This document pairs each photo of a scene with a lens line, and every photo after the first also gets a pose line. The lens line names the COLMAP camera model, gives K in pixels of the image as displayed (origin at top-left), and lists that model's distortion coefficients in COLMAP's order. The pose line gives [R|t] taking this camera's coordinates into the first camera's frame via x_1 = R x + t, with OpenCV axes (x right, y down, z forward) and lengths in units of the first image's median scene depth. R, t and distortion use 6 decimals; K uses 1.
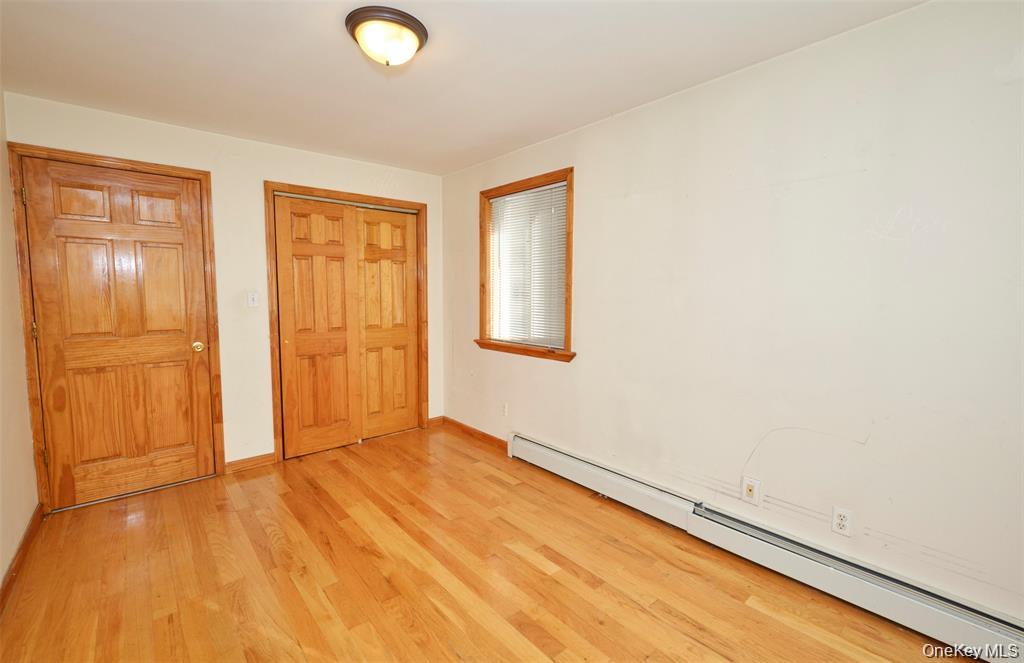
lens RADIAL K [[439.2, 0, 512.0], [0, 439.2, 331.5], [0, 0, 1]] dist [-0.001556, -0.000385]
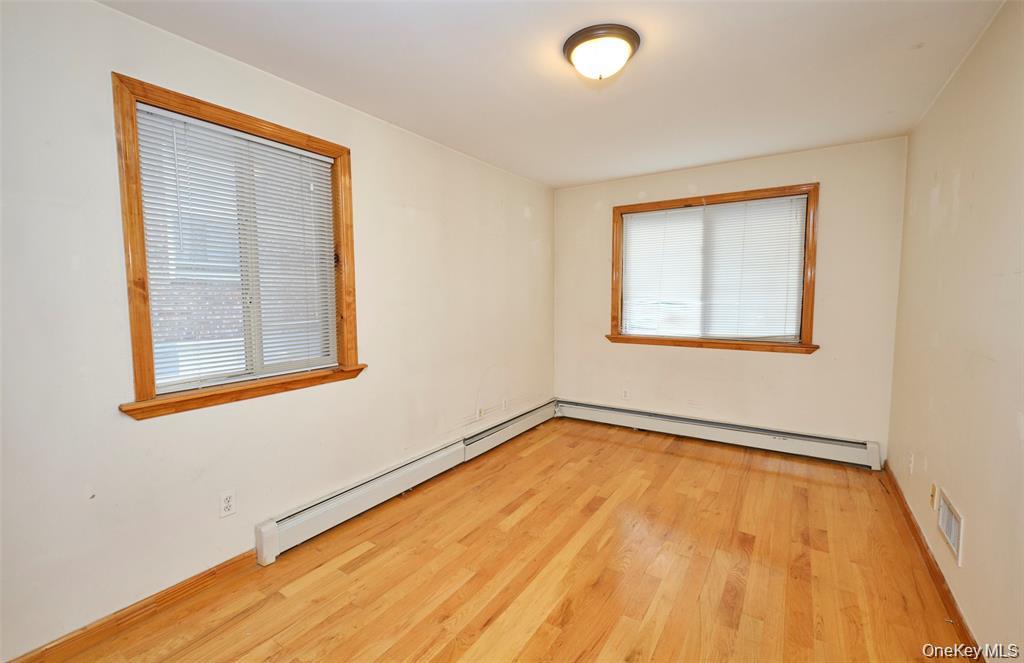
lens RADIAL K [[439.2, 0, 512.0], [0, 439.2, 331.5], [0, 0, 1]] dist [-0.001556, -0.000385]
pose [[-0.275631, -0.085918, 0.957416, -0.787270], [0.092738, 0.988975, 0.115449, -0.091014], [-0.956780, 0.120610, -0.264624, 0.953307]]
